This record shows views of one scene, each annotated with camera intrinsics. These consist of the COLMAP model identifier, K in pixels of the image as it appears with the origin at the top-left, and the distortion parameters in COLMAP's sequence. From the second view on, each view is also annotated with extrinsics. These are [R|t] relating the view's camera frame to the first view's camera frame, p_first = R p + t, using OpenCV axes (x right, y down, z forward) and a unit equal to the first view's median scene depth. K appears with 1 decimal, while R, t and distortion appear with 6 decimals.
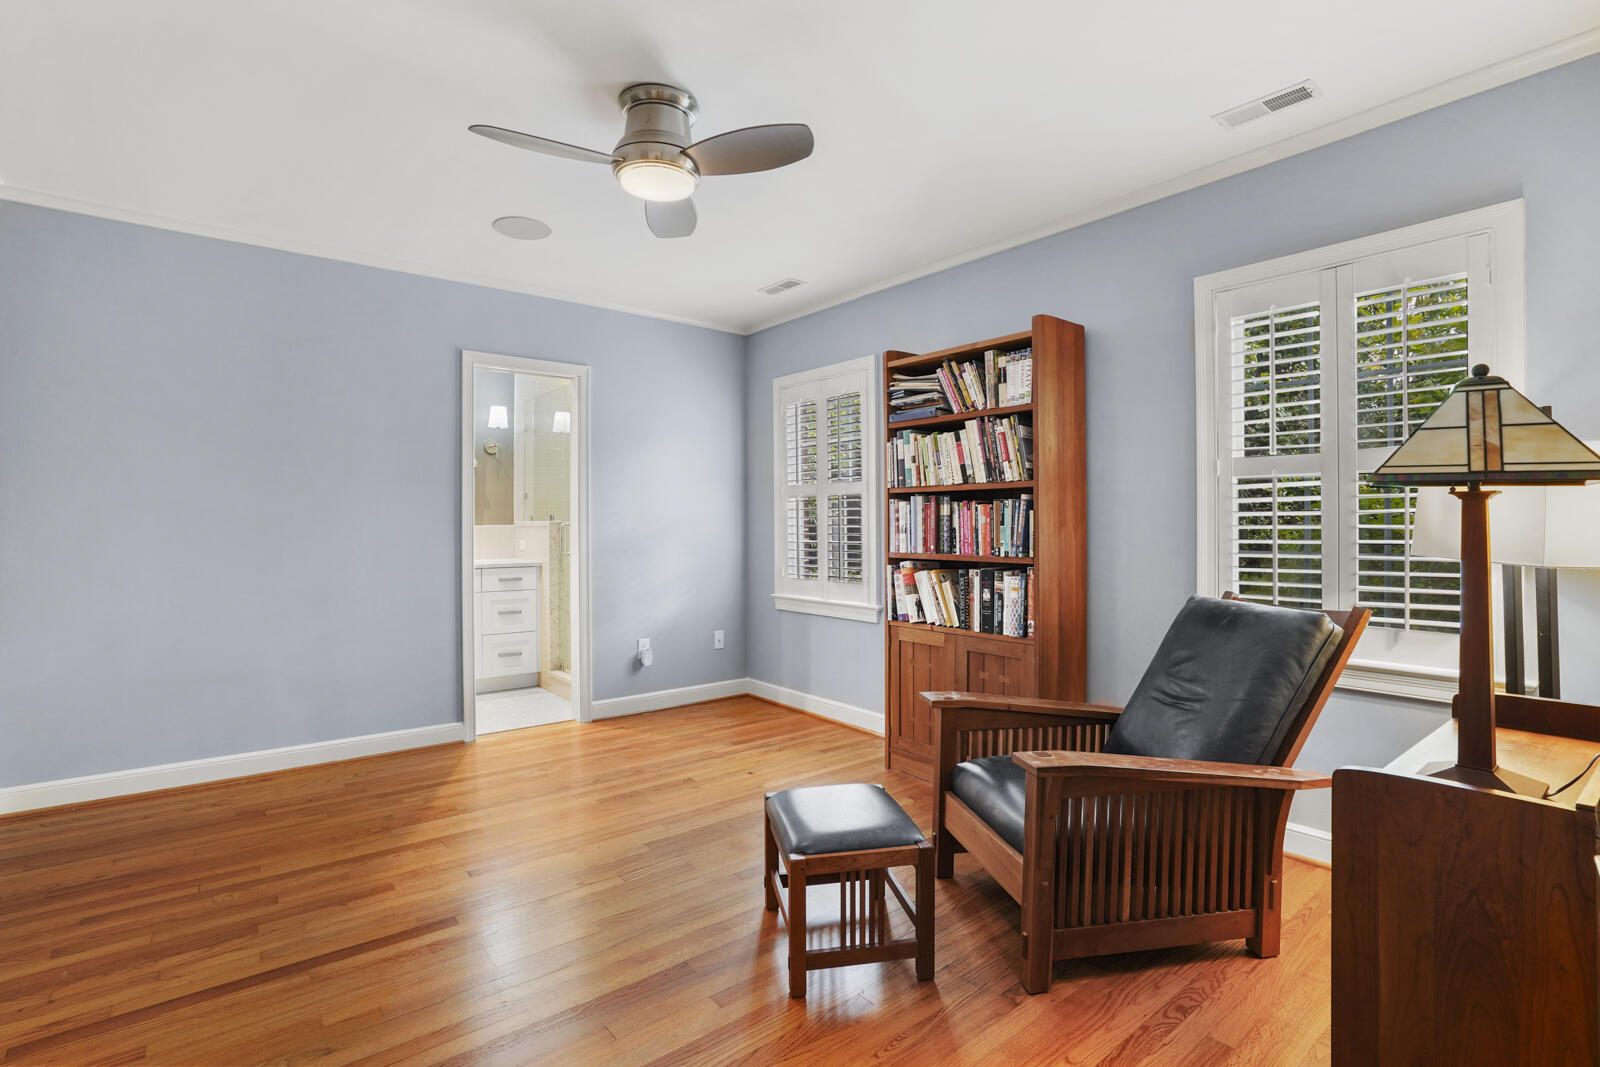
lens RADIAL K [[758.1, 0, 797.9], [0, 758.1, 521.4], [0, 0, 1]] dist [-0.054296, 0.019752]
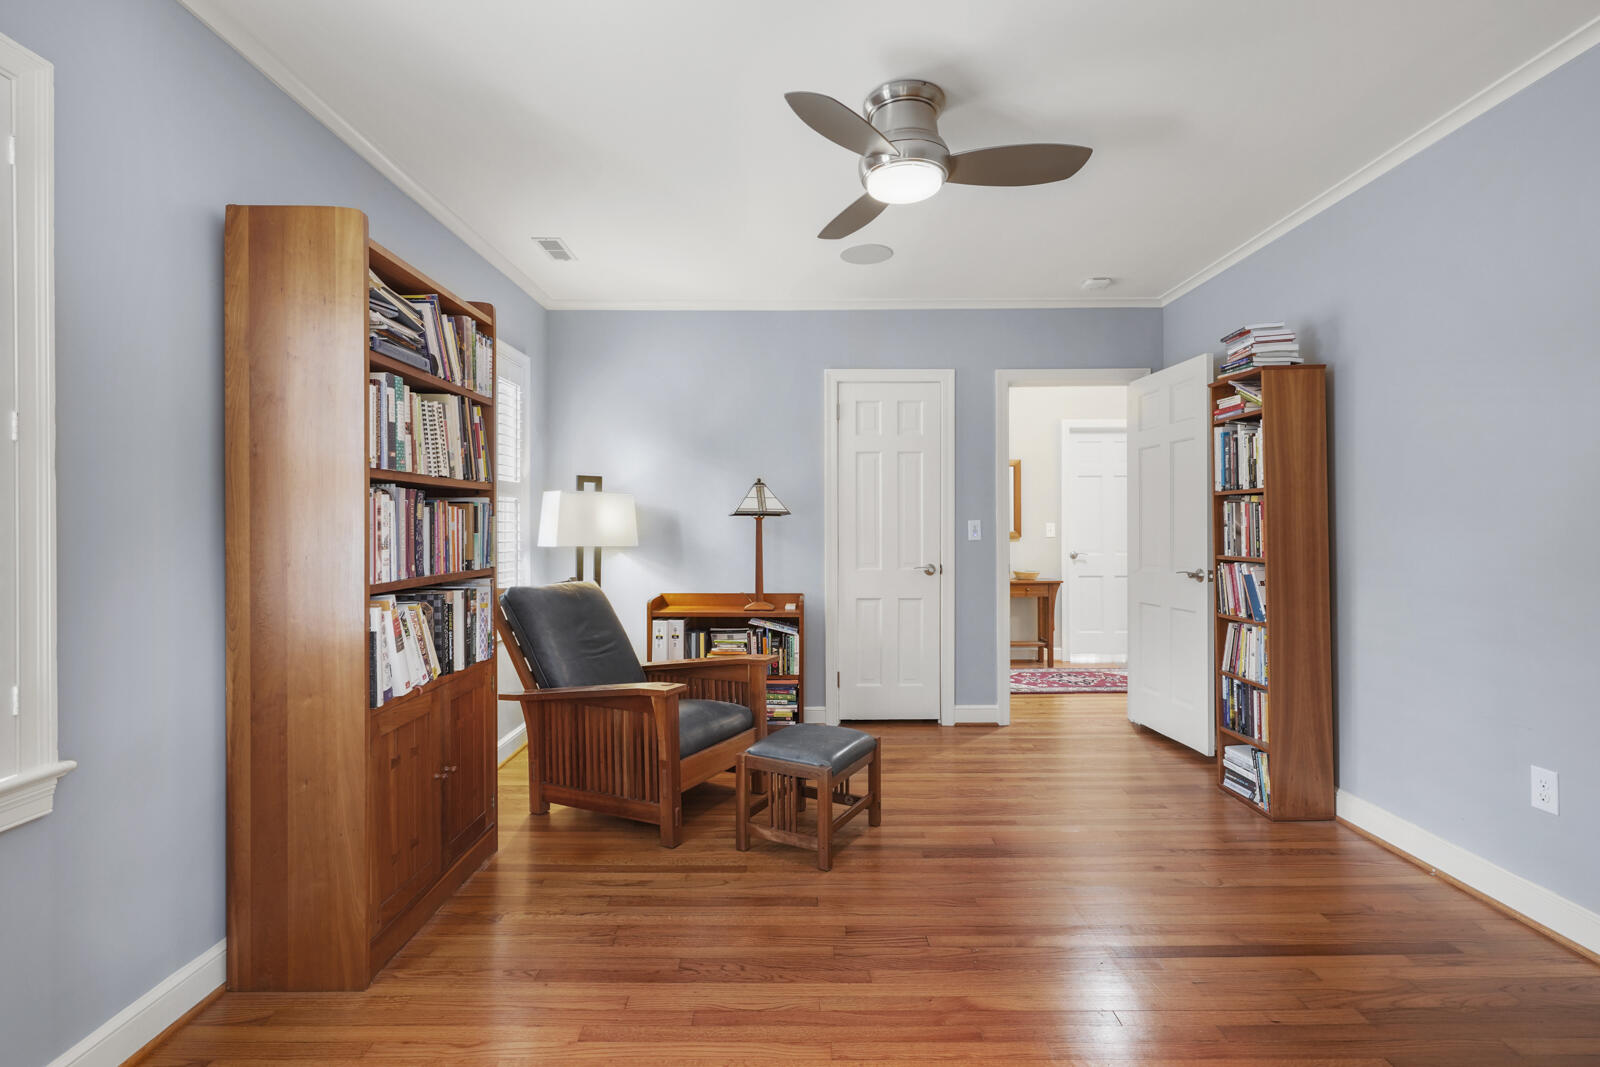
lens RADIAL K [[758.1, 0, 797.9], [0, 758.1, 521.4], [0, 0, 1]] dist [-0.054296, 0.019752]
pose [[-0.764922, 0.007349, 0.644082, -0.480476], [0.001954, 0.999957, -0.009088, -0.000077], [-0.644120, -0.005693, -0.764903, 1.262017]]
